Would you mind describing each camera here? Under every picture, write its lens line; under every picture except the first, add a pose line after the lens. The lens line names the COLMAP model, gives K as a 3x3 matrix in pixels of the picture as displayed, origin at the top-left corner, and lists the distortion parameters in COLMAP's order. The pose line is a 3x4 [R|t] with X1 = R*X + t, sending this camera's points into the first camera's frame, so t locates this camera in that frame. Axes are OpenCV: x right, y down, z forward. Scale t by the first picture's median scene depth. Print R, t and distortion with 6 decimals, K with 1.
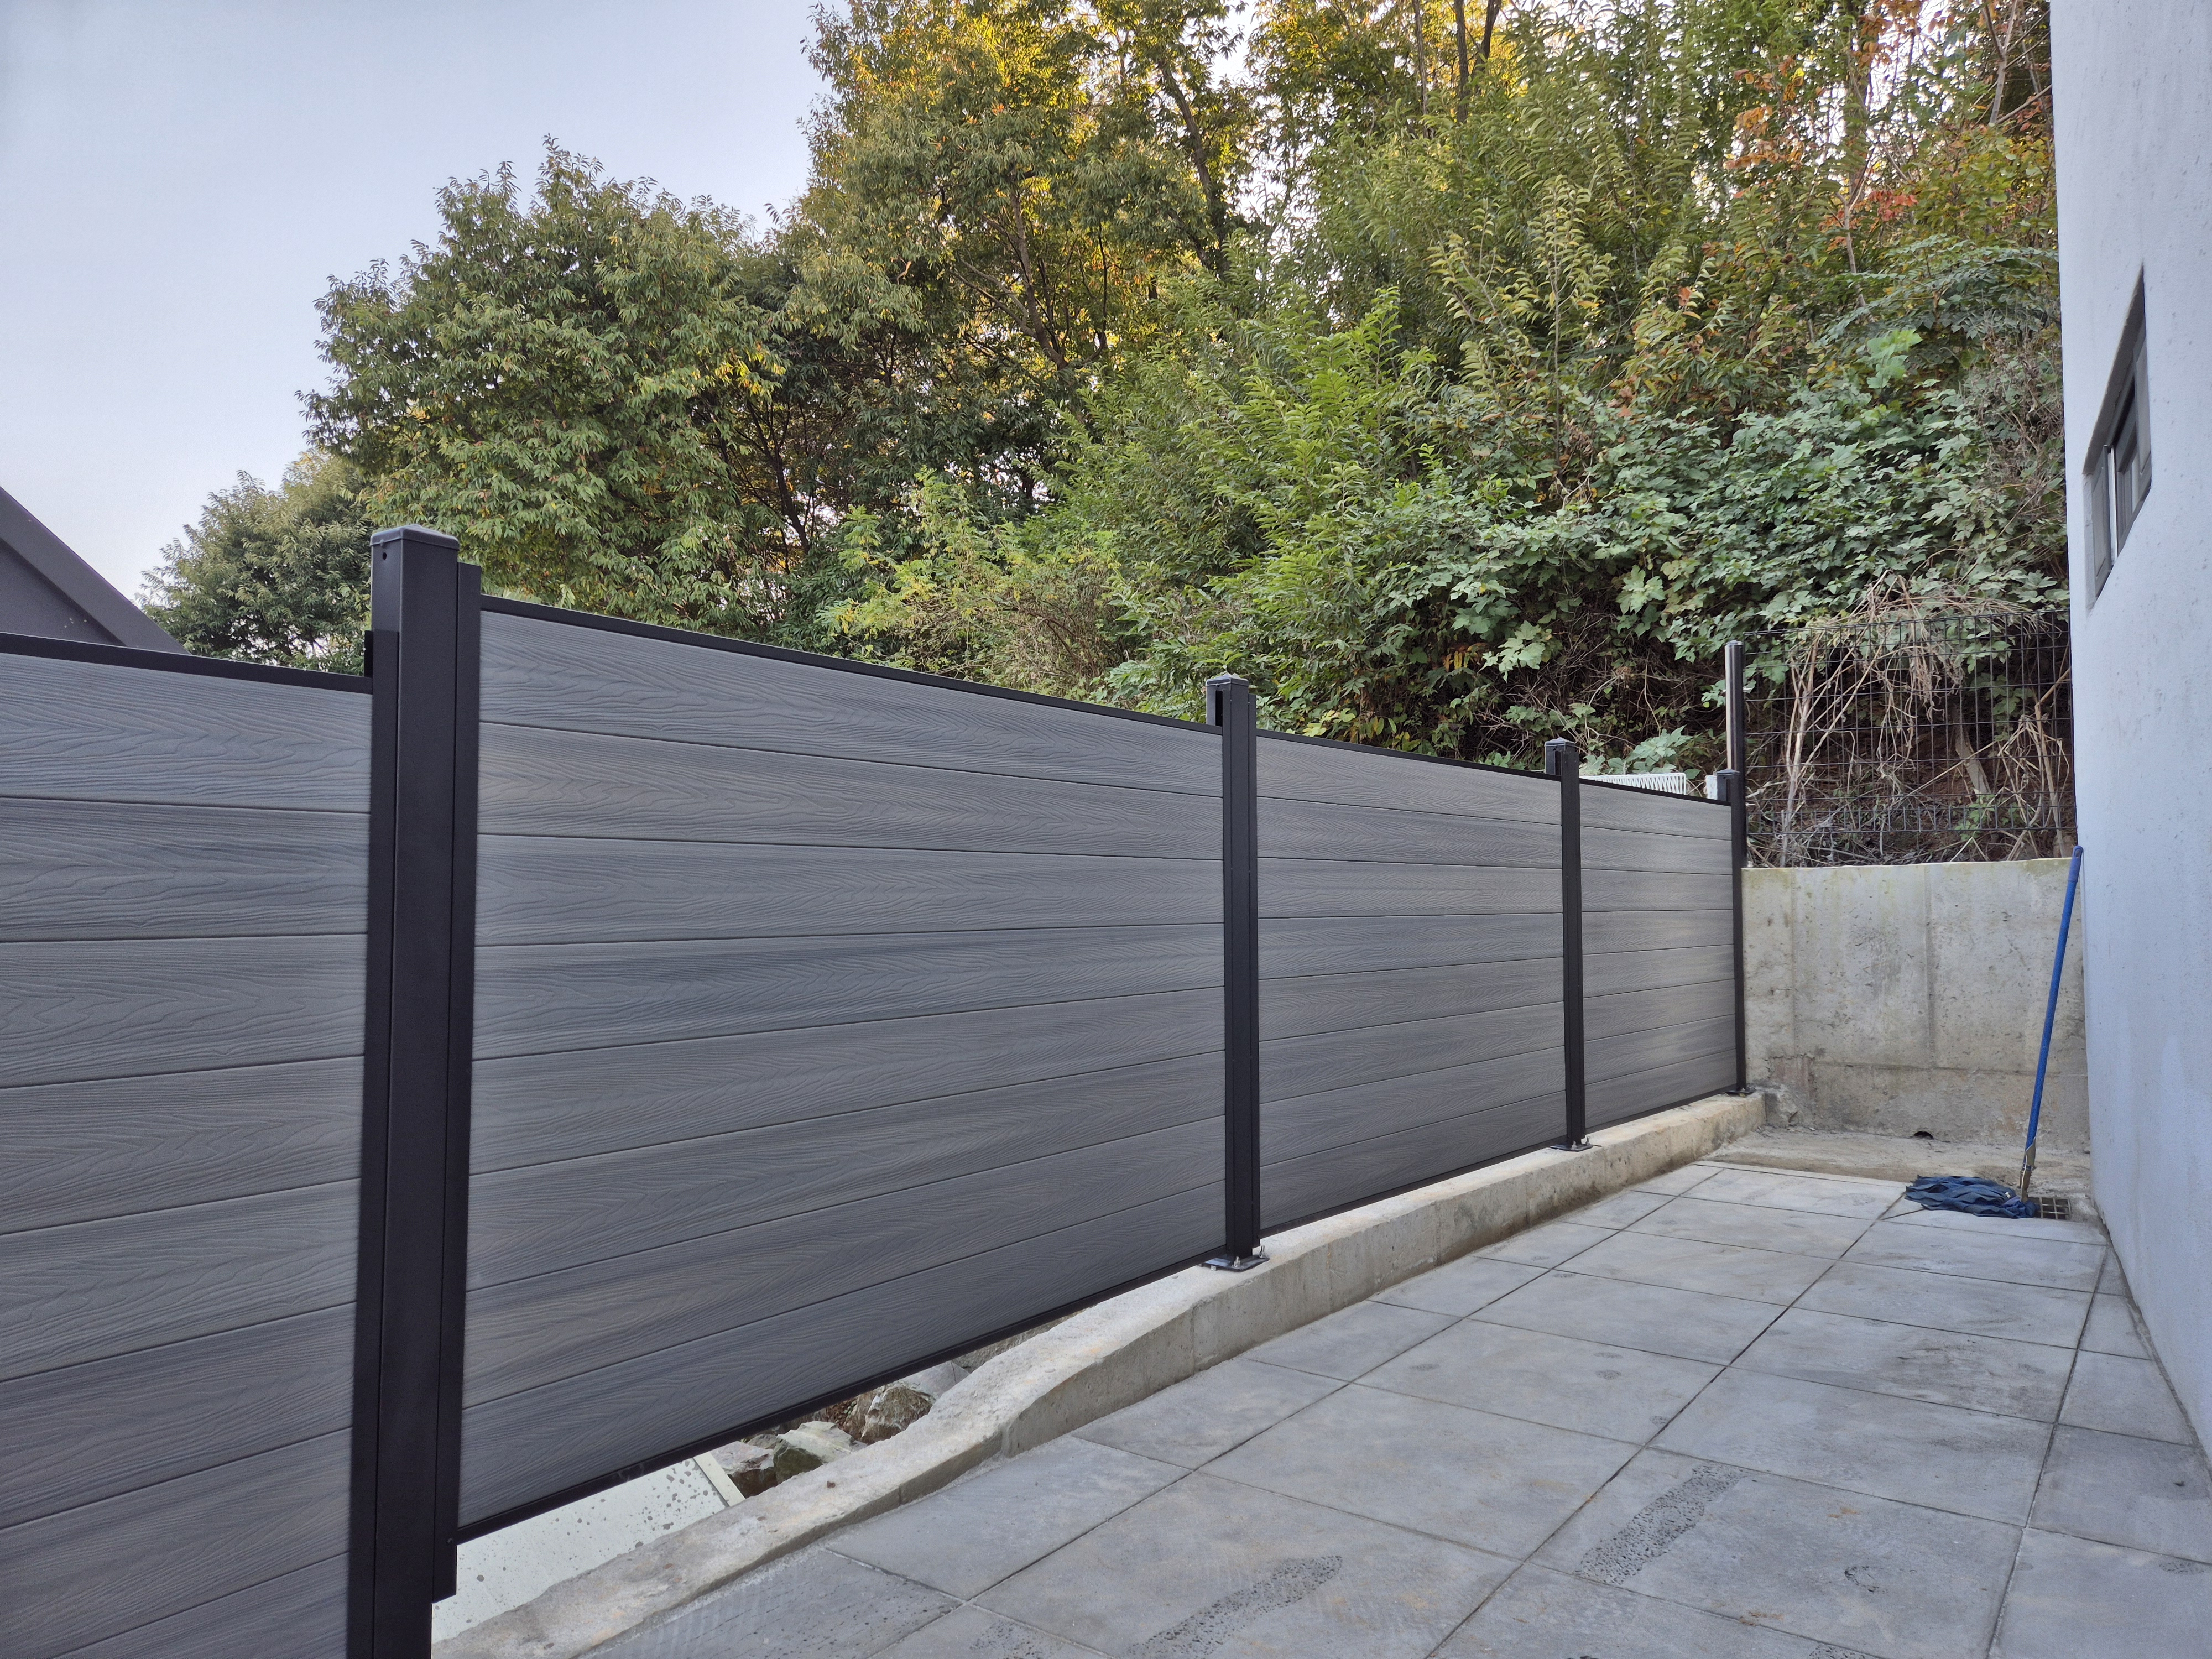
lens RADIAL K [[1481.6, 0, 1119.9], [0, 1481.6, 832.9], [0, 0, 1]] dist [0.049456, -0.033904]
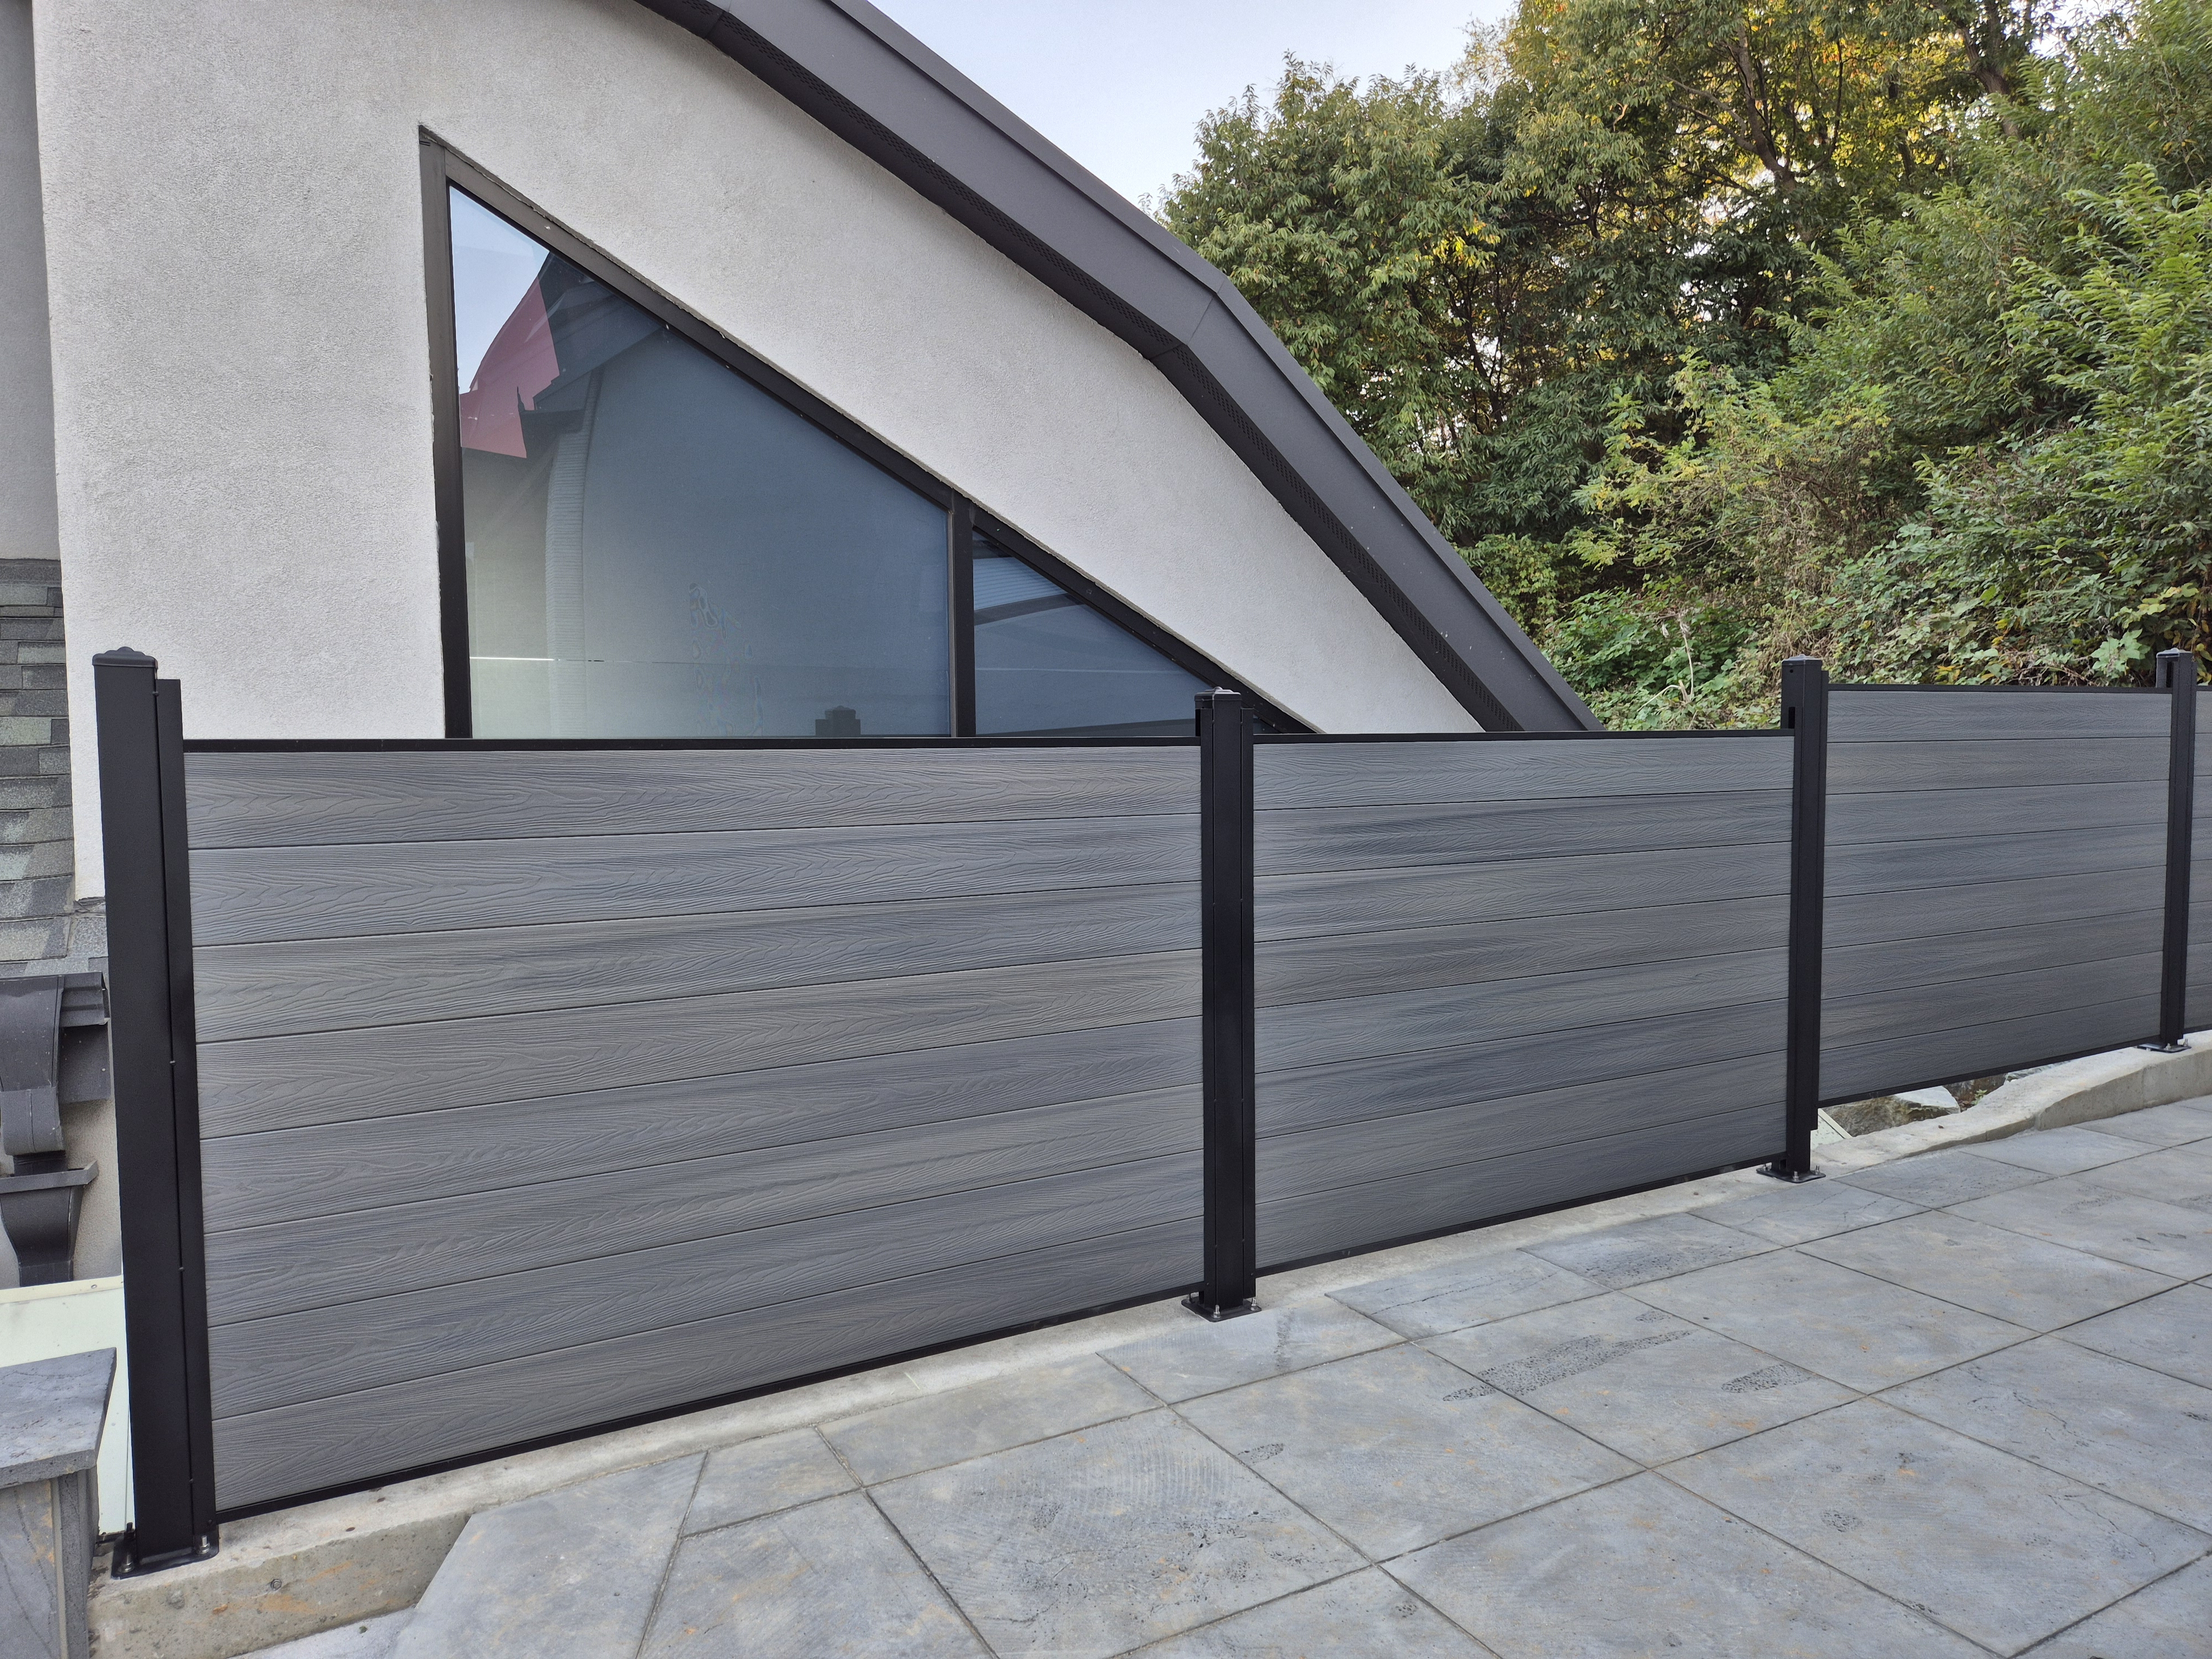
lens RADIAL K [[1481.6, 0, 1095.5], [0, 1481.6, 828.4], [0, 0, 1]] dist [0.049456, -0.033904]
pose [[0.908843, 0.022206, -0.416548, -0.039385], [0.023331, 0.994313, 0.103912, -0.016314], [0.416486, -0.104158, 0.903156, -0.114149]]
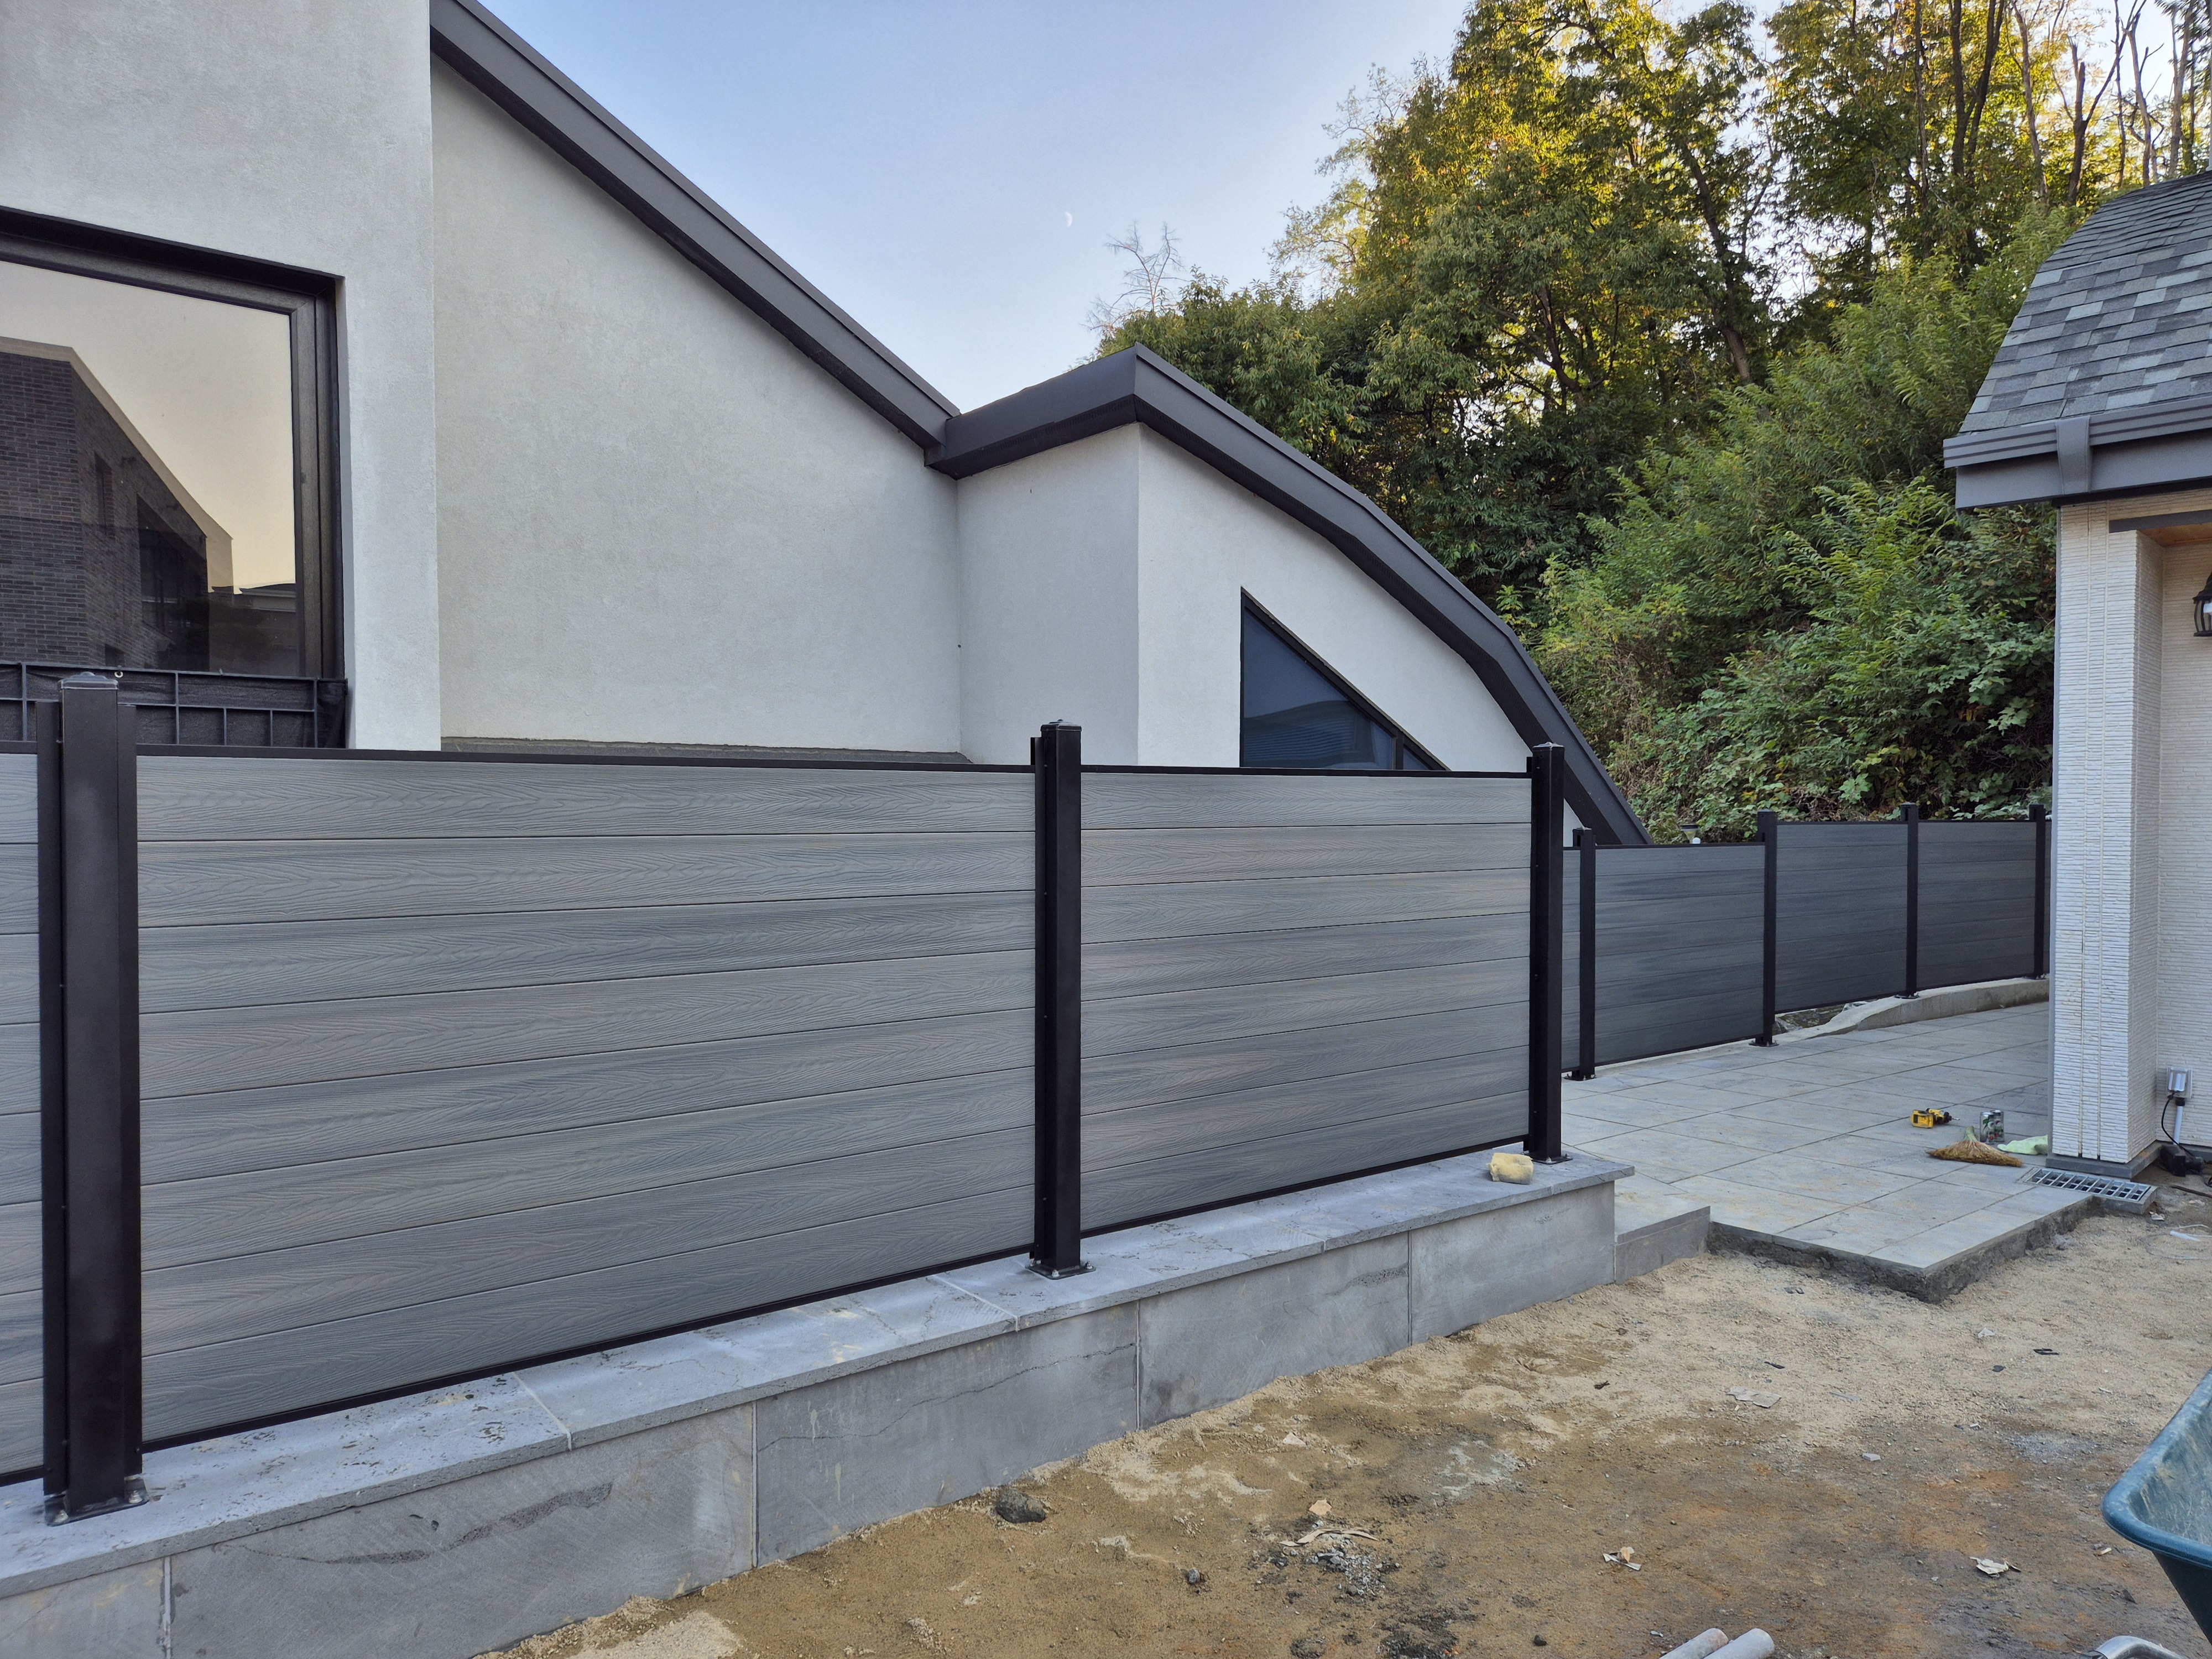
lens RADIAL K [[1481.6, 0, 1126.4], [0, 1481.6, 850.6], [0, 0, 1]] dist [0.049456, -0.033904]
pose [[0.966846, 0.007203, -0.255259, -0.099424], [0.009146, 0.997984, 0.062801, -0.031517], [0.255197, -0.063053, 0.964831, -0.338971]]
